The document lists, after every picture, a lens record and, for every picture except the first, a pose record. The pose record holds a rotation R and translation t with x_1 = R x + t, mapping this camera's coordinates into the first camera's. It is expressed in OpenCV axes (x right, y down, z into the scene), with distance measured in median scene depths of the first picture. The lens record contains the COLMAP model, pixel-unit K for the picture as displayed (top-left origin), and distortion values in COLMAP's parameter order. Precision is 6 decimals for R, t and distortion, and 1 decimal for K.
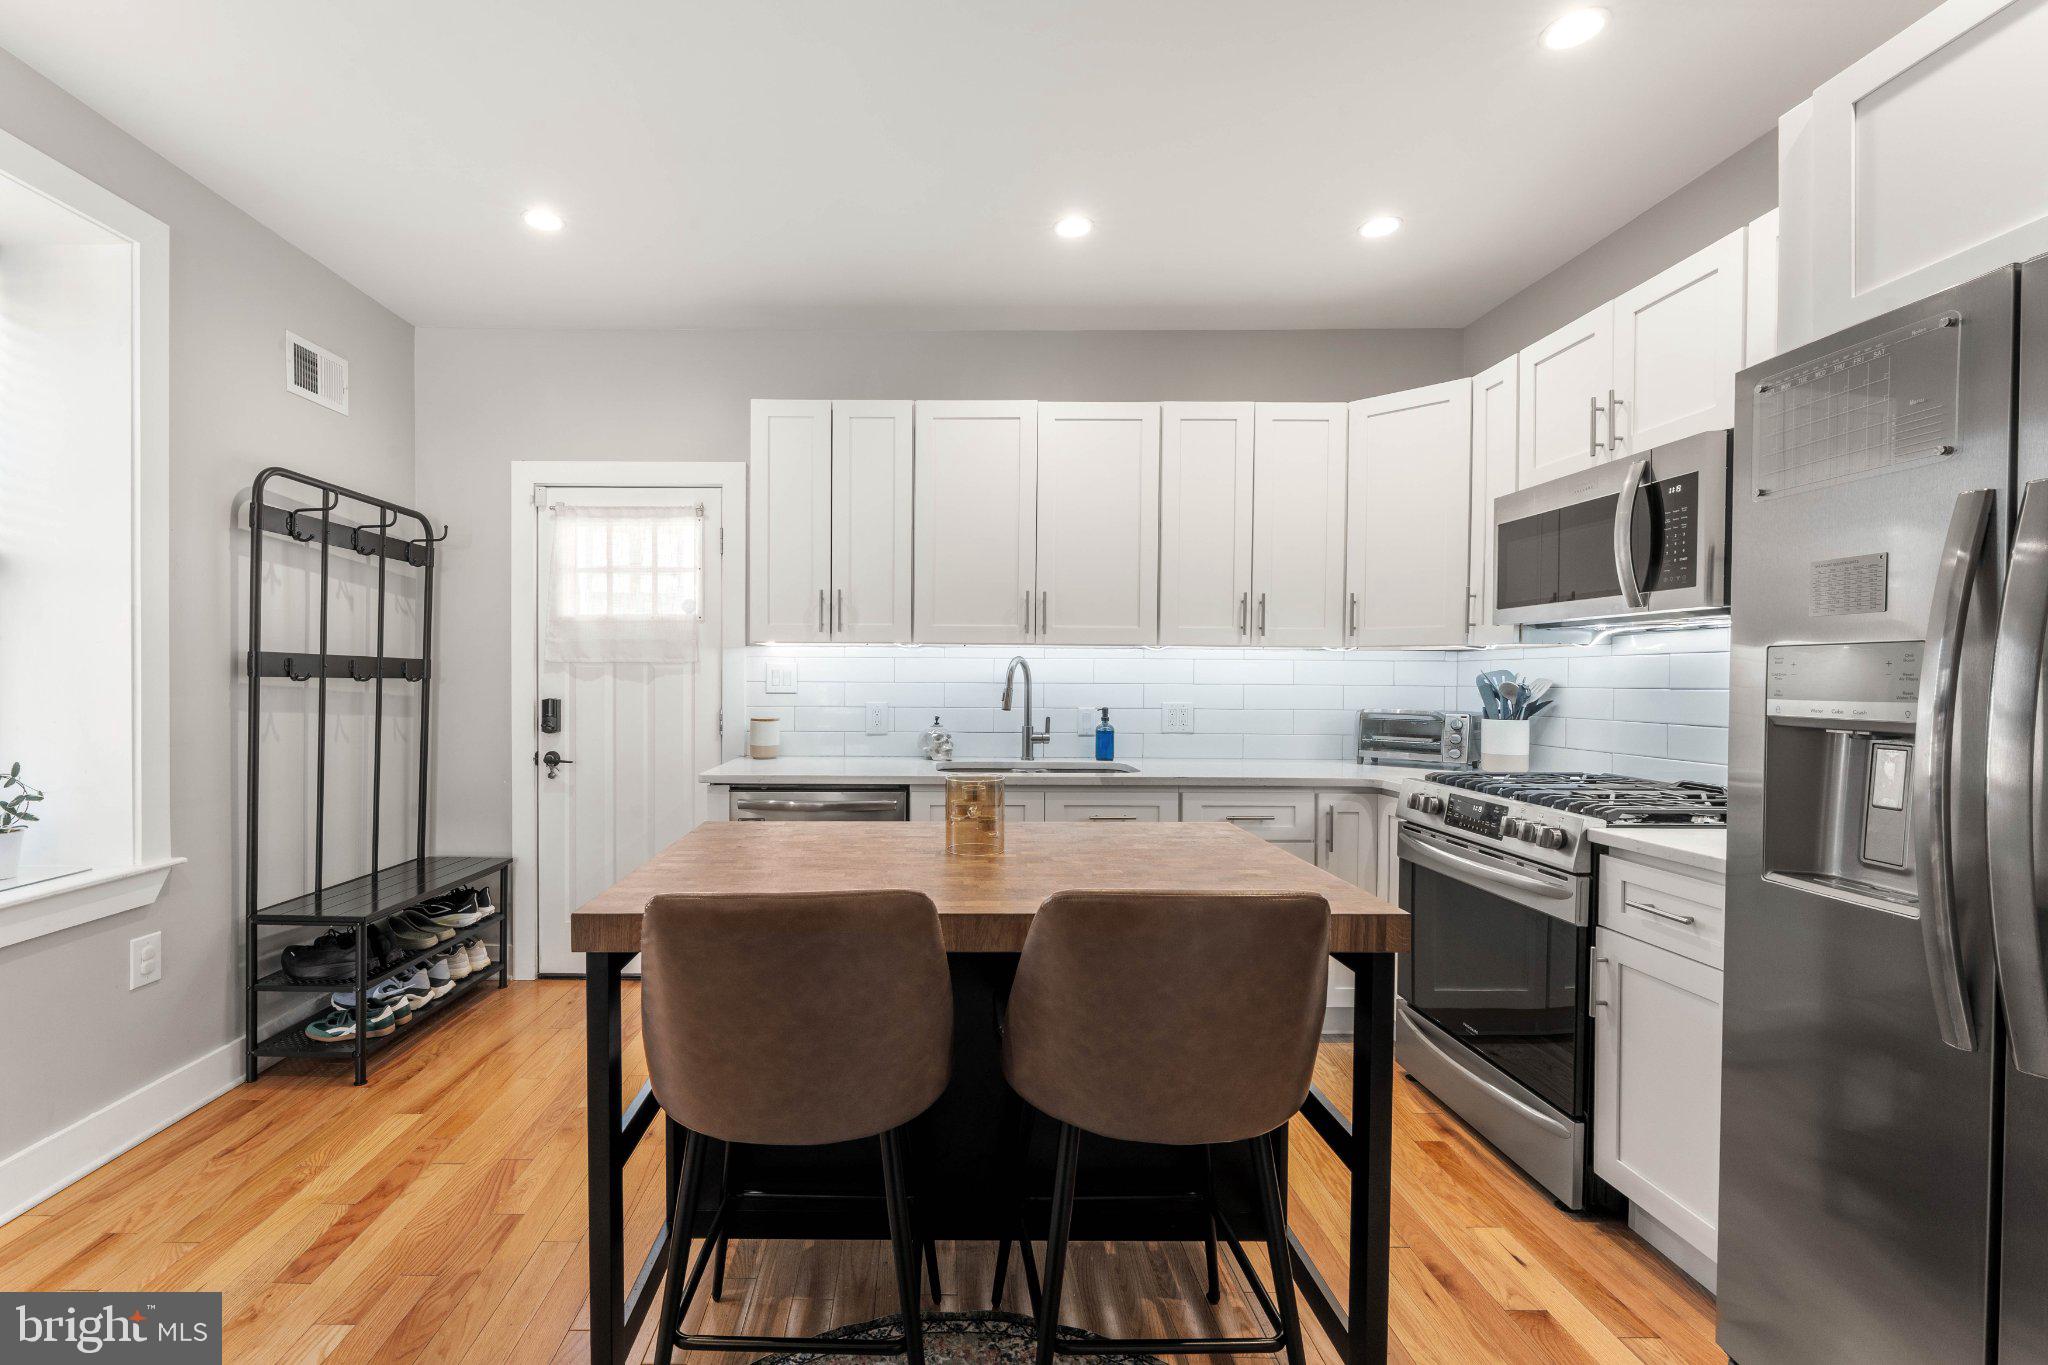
lens RADIAL K [[858.8, 0, 928.8], [0, 858.8, 689.9], [0, 0, 1]] dist [-0.001336, -0.000159]
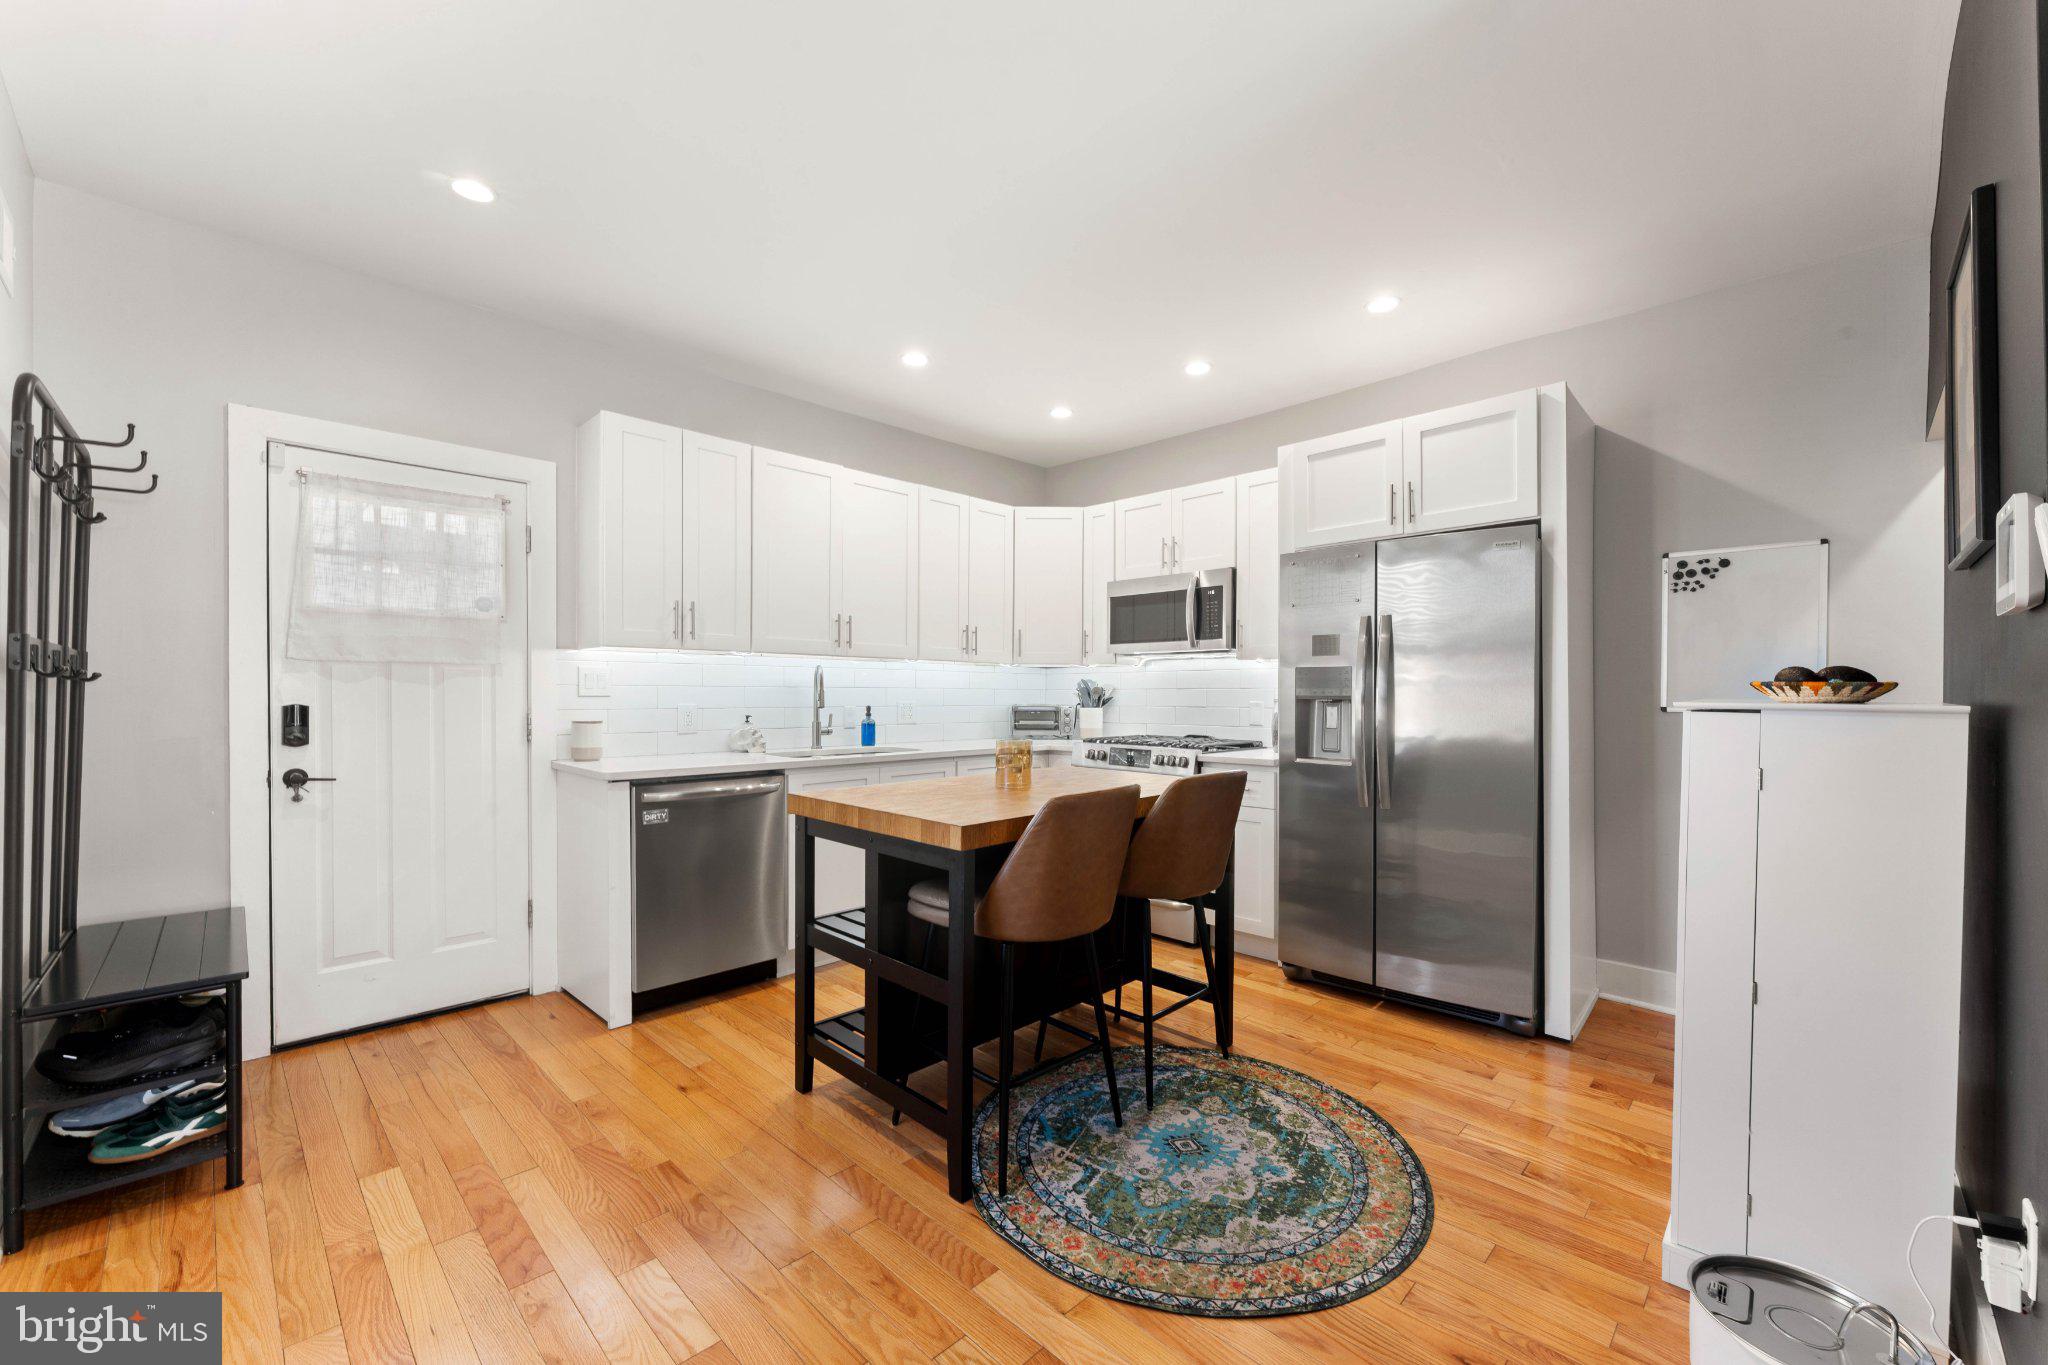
lens RADIAL K [[817.0, 0, 1021.1], [0, 817.0, 697.5], [0, 0, 1]] dist [-0.003474, -0.000304]
pose [[0.698601, -0.006351, 0.715484, -0.601963], [0.011649, 0.999929, -0.002498, 0.016158], [-0.715417, 0.010080, 0.698625, -0.042958]]
